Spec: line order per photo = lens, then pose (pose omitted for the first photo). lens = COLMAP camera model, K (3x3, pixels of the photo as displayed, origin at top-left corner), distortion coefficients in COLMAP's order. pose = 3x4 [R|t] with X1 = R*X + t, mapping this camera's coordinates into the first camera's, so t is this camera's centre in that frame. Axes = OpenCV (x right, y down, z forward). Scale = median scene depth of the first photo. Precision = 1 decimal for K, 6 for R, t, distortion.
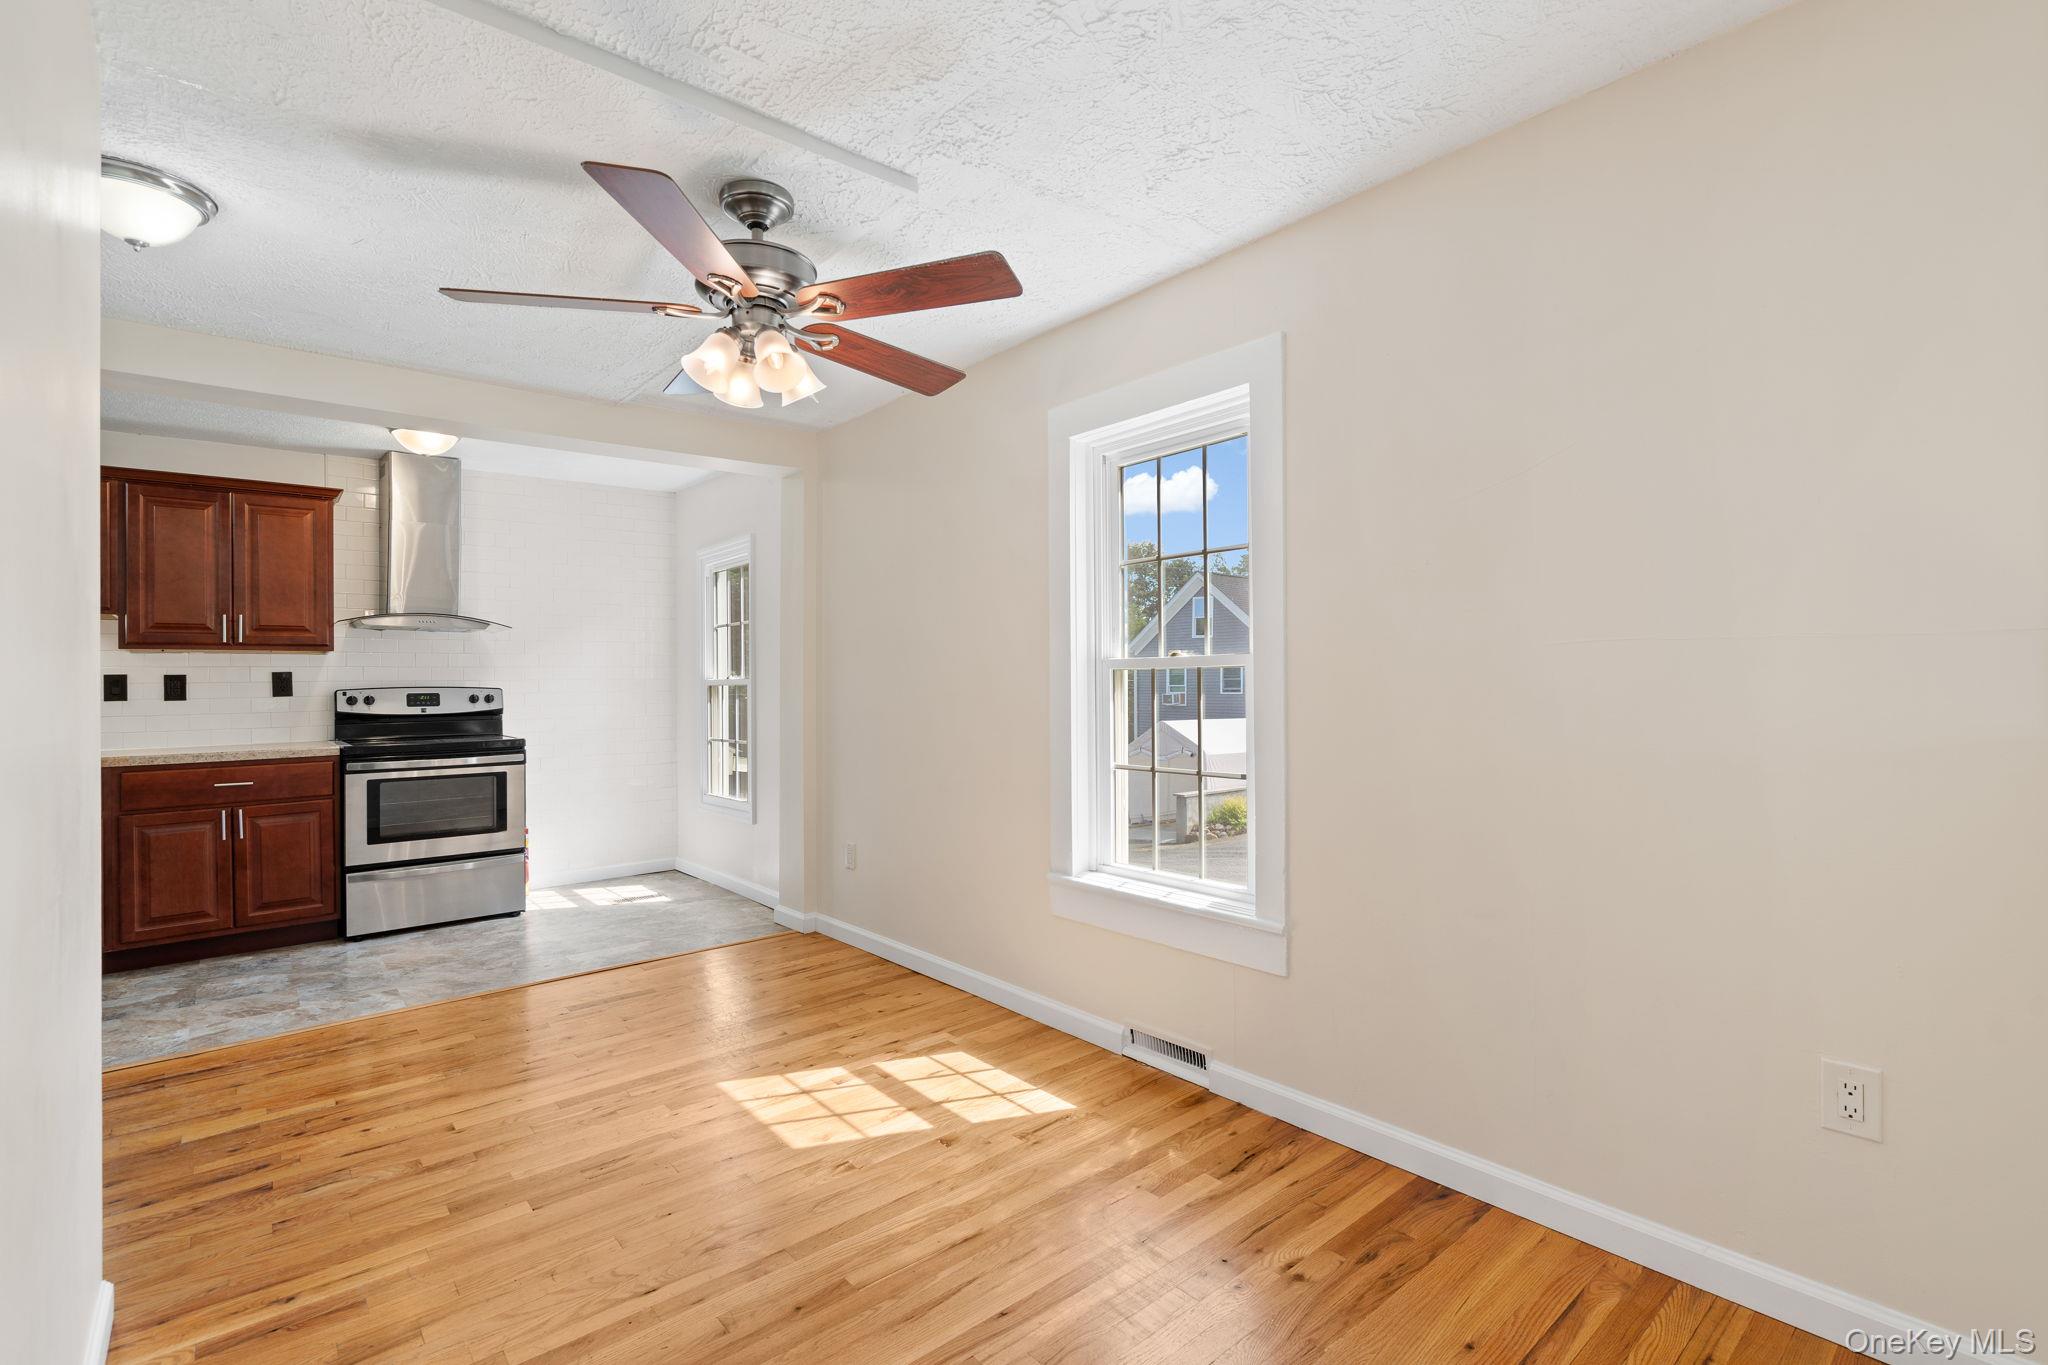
lens RADIAL K [[933.8, 0, 1028.1], [0, 933.8, 669.9], [0, 0, 1]] dist [-0.001604, 0.000286]
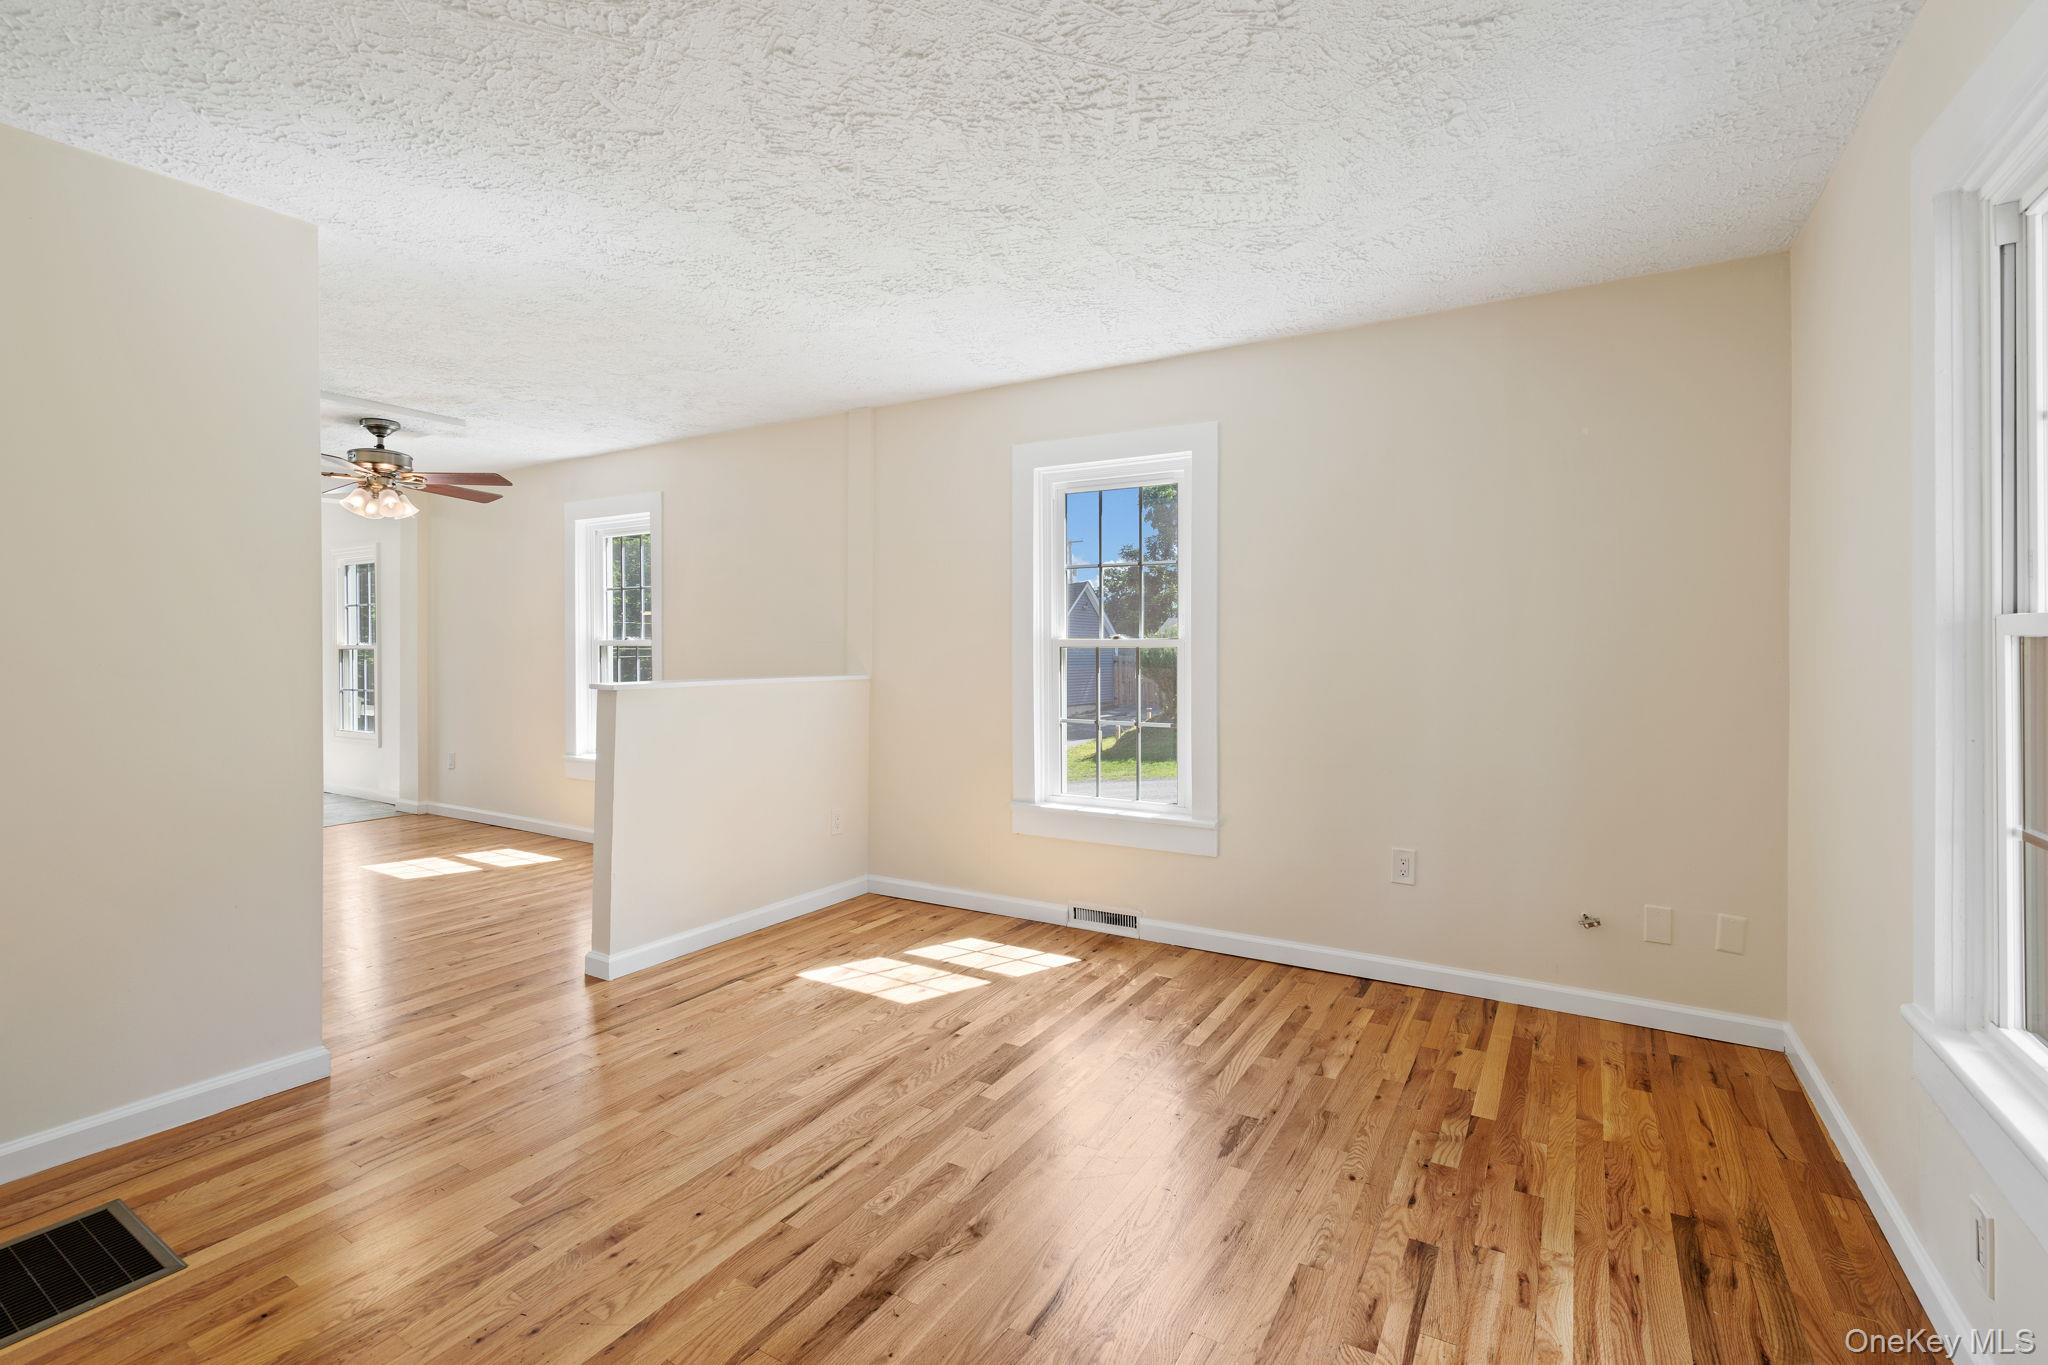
lens RADIAL K [[933.8, 0, 1028.1], [0, 933.8, 669.9], [0, 0, 1]] dist [-0.001604, 0.000286]
pose [[0.948859, 0.008133, 0.315594, 0.206987], [-0.018603, 0.999371, 0.030176, -0.015610], [-0.315150, -0.034504, 0.948414, -0.699317]]
